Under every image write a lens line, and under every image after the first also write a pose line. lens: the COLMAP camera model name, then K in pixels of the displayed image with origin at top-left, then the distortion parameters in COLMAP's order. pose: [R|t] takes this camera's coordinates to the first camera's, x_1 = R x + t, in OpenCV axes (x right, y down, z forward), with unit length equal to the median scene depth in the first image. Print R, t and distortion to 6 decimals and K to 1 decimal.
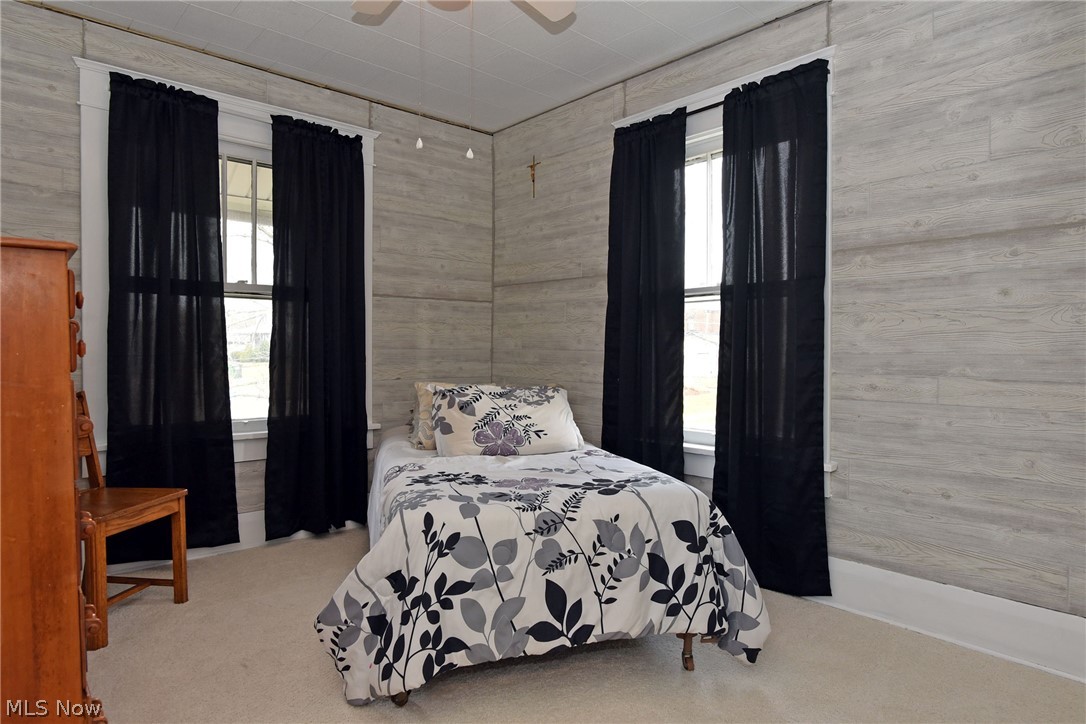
lens RADIAL K [[626.2, 0, 541.1], [0, 626.2, 365.1], [0, 0, 1]] dist [-0.039139, 0.015218]
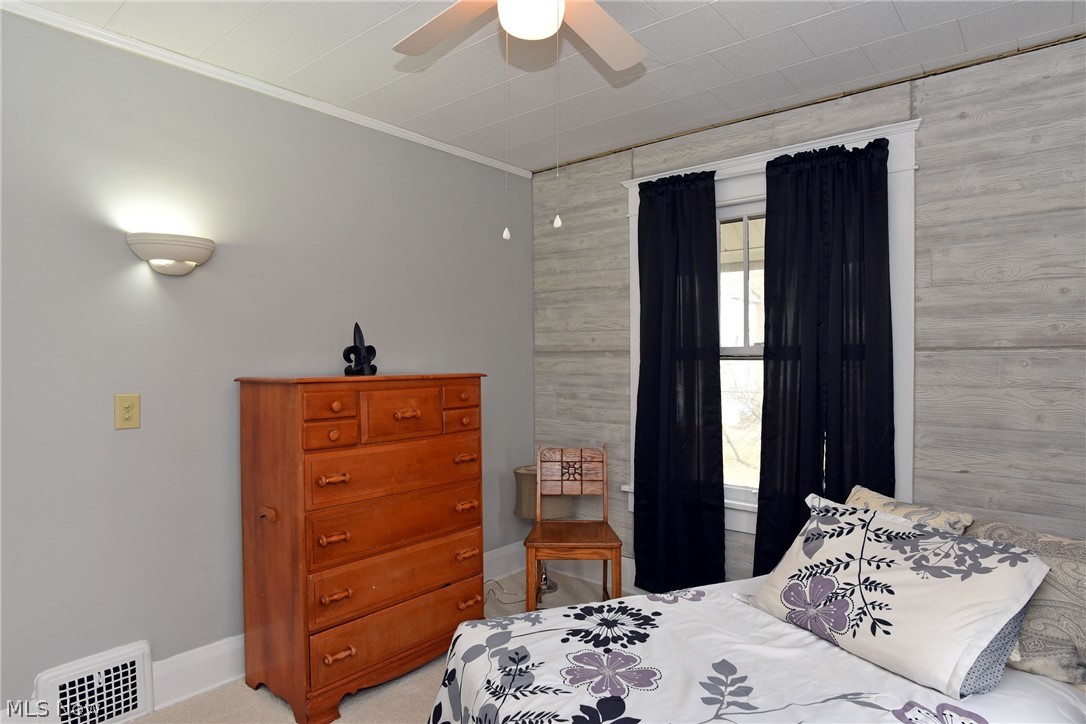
lens RADIAL K [[626.2, 0, 541.1], [0, 626.2, 365.1], [0, 0, 1]] dist [-0.039139, 0.015218]
pose [[0.126570, 0.009344, -0.991914, 0.431711], [-0.022736, 0.999720, 0.006517, -0.101603], [0.991697, 0.021727, 0.126747, 0.555403]]
